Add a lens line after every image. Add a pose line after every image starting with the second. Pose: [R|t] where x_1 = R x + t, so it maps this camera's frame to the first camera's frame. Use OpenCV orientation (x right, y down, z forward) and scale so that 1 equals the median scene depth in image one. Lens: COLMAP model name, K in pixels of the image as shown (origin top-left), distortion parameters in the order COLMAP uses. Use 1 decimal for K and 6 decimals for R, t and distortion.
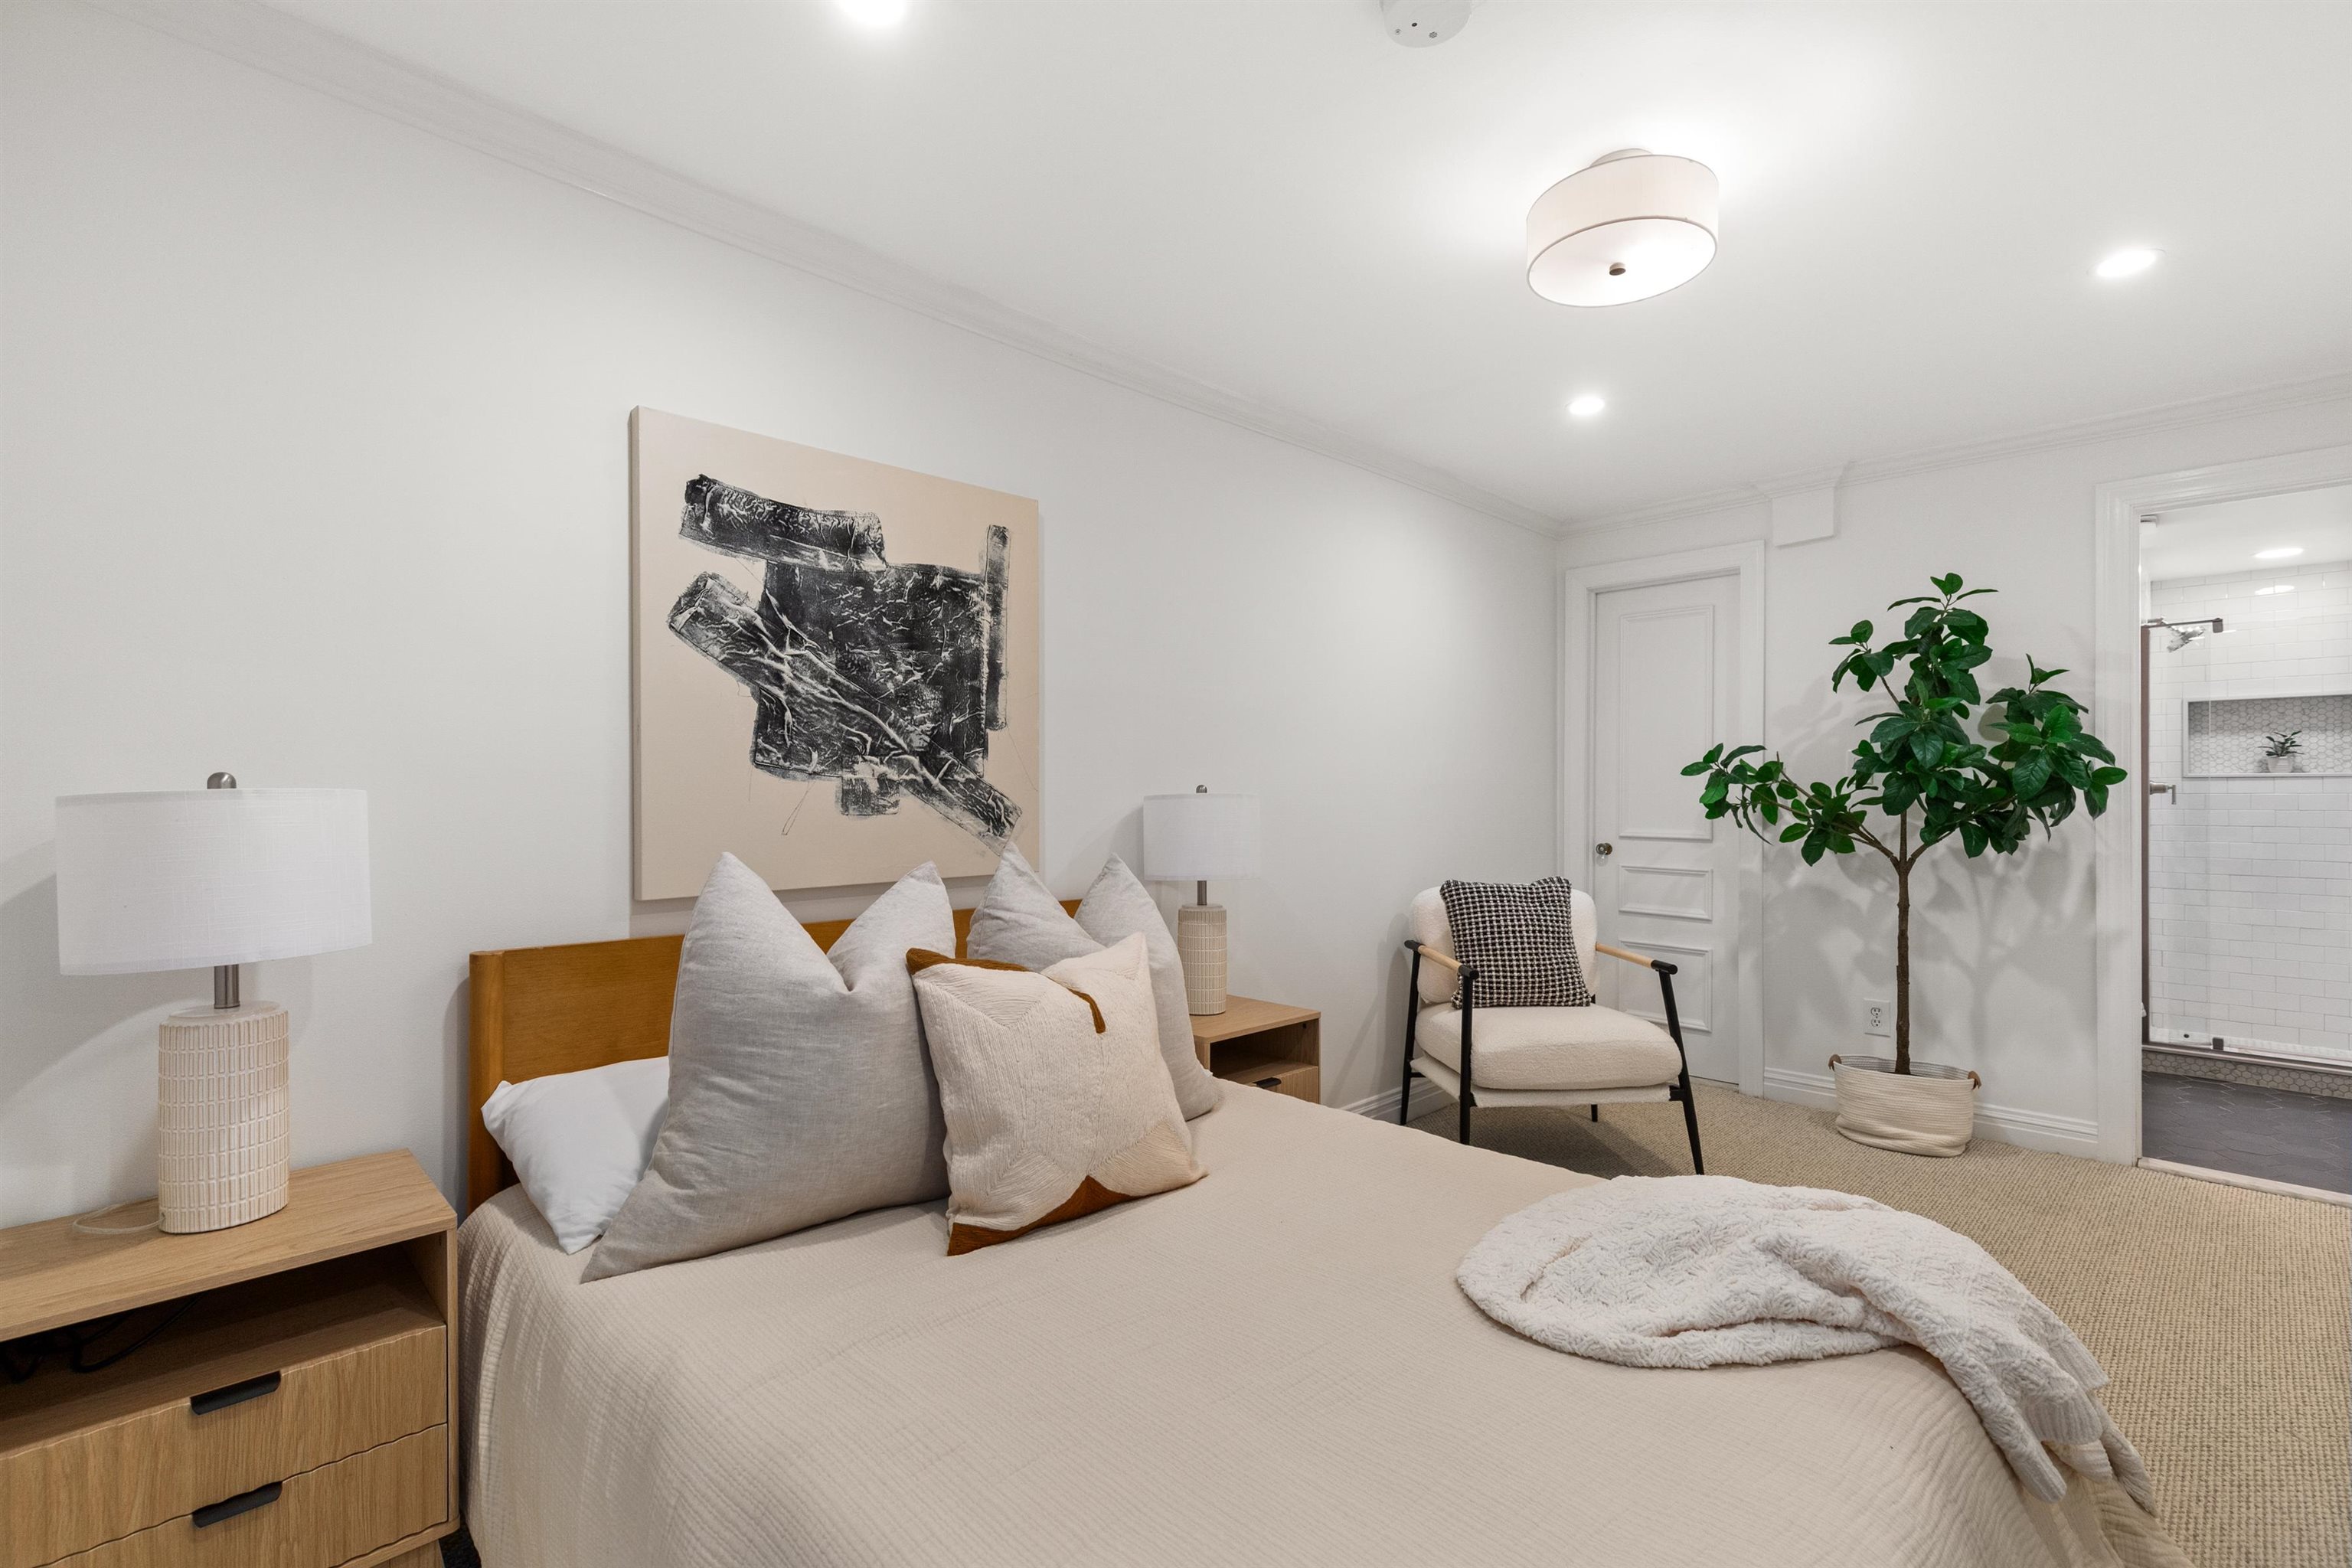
lens RADIAL K [[1063.7, 0, 1185.9], [0, 1063.7, 783.7], [0, 0, 1]] dist [0.009913, 0.000019]
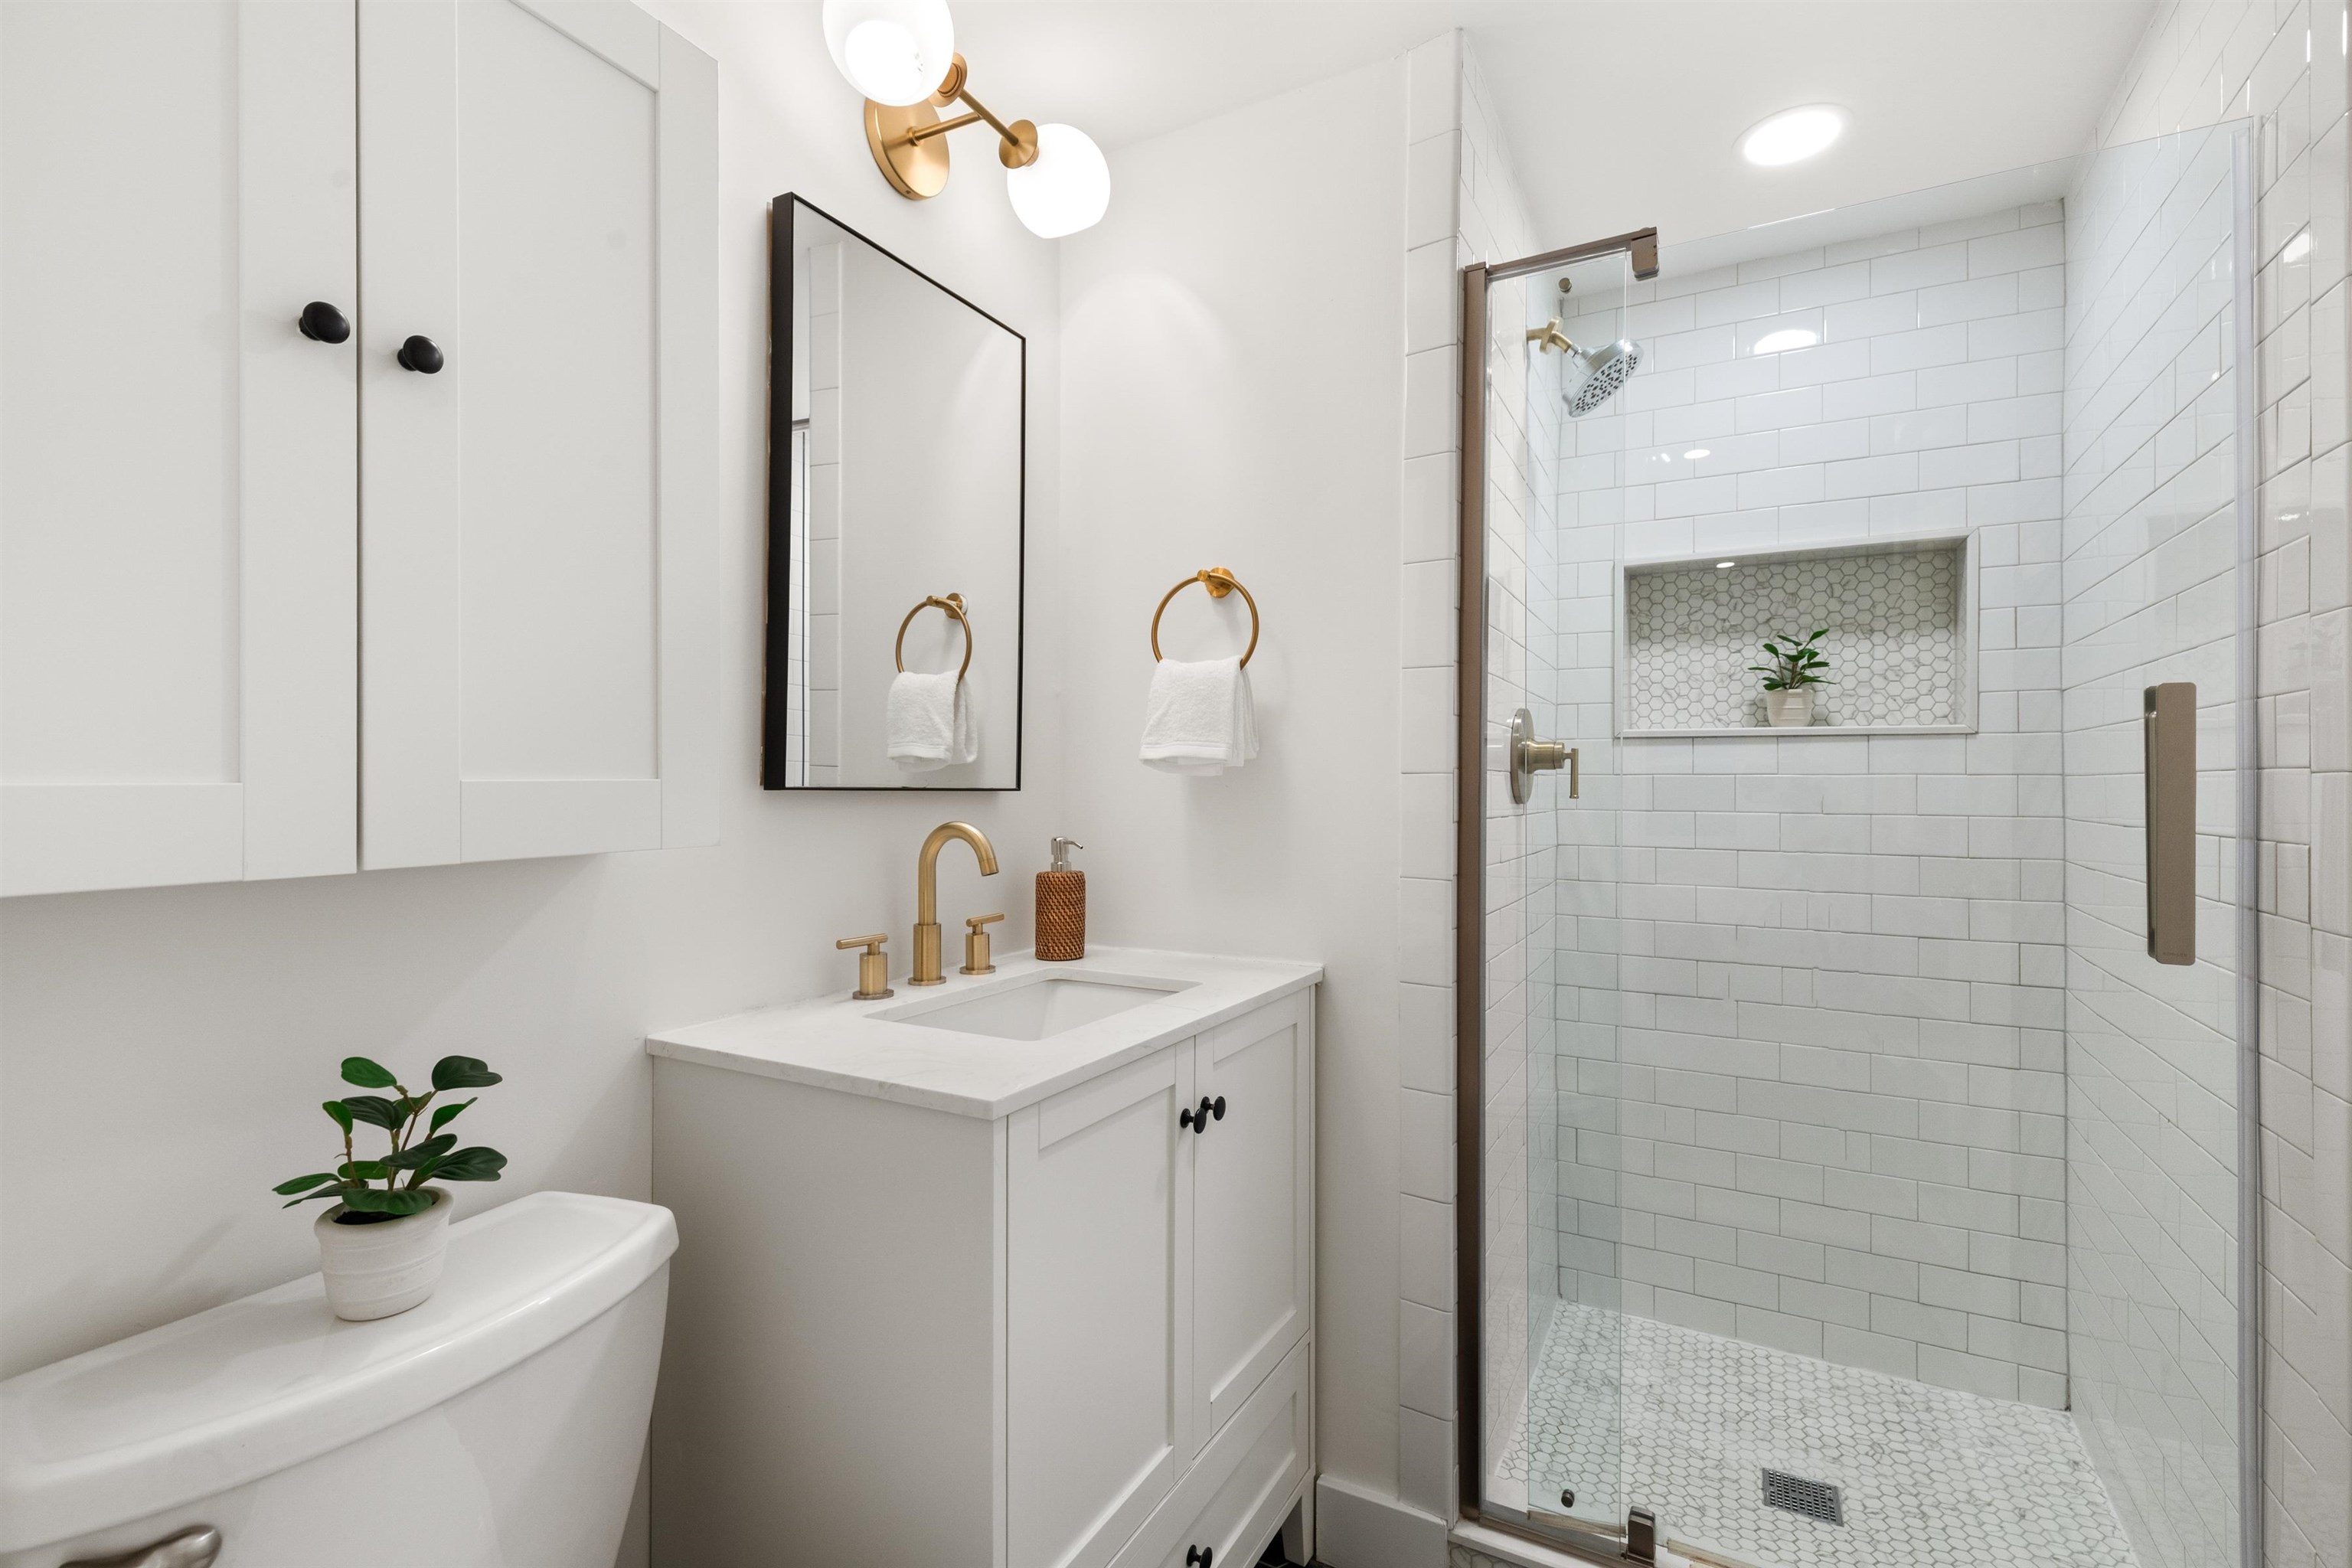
lens RADIAL K [[1063.7, 0, 1168.6], [0, 1063.7, 785.5], [0, 0, 1]] dist [0.009913, 0.000019]
pose [[0.963009, 0.002958, 0.269452, 0.654999], [-0.005415, 0.999950, 0.008375, 0.011978], [-0.269414, -0.009524, 0.962977, 0.646433]]
